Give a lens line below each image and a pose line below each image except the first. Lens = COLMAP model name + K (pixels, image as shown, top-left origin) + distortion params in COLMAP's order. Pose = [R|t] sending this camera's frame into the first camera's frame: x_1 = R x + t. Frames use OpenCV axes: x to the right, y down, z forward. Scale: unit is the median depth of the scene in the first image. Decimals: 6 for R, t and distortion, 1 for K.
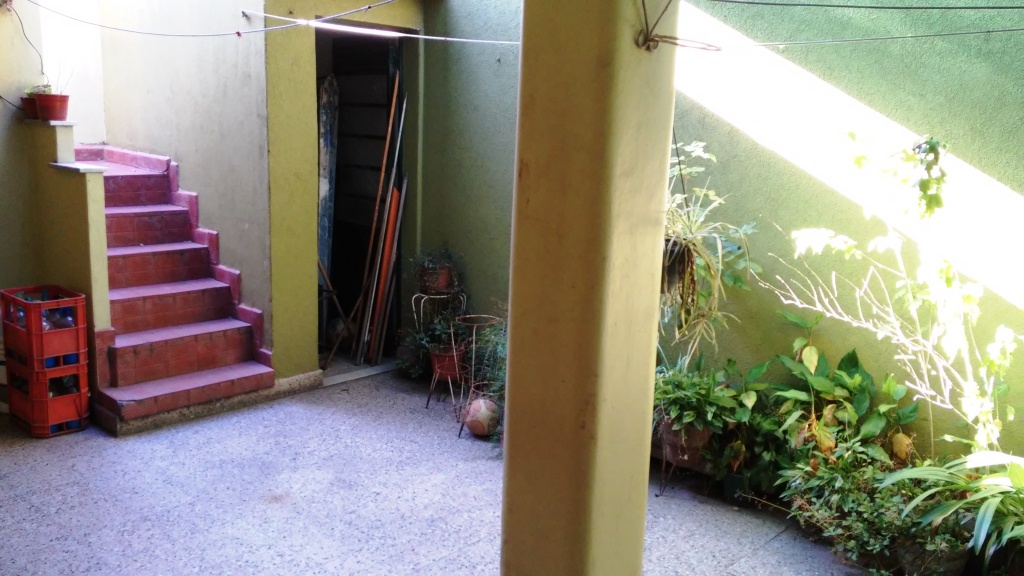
lens RADIAL K [[898.2, 0, 513.1], [0, 898.2, 290.0], [0, 0, 1]] dist [0.098382, -0.010692]
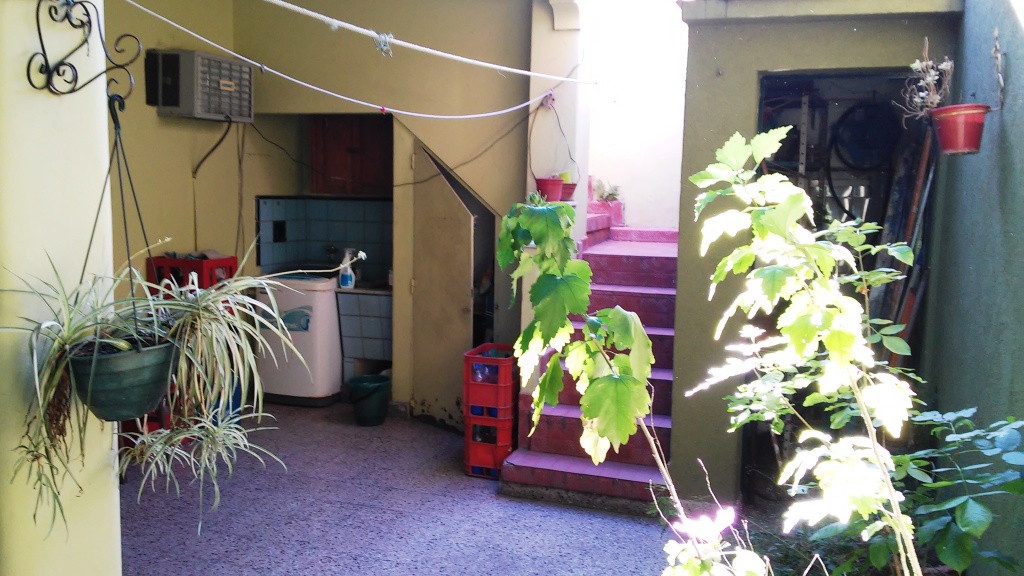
lens RADIAL K [[898.2, 0, 513.1], [0, 898.2, 284.8], [0, 0, 1]] dist [0.098382, -0.010692]
pose [[0.384647, 0.077343, -0.919818, 0.520889], [-0.178051, 0.983986, 0.008282, -0.090305], [0.905729, 0.160589, 0.392258, 0.571257]]
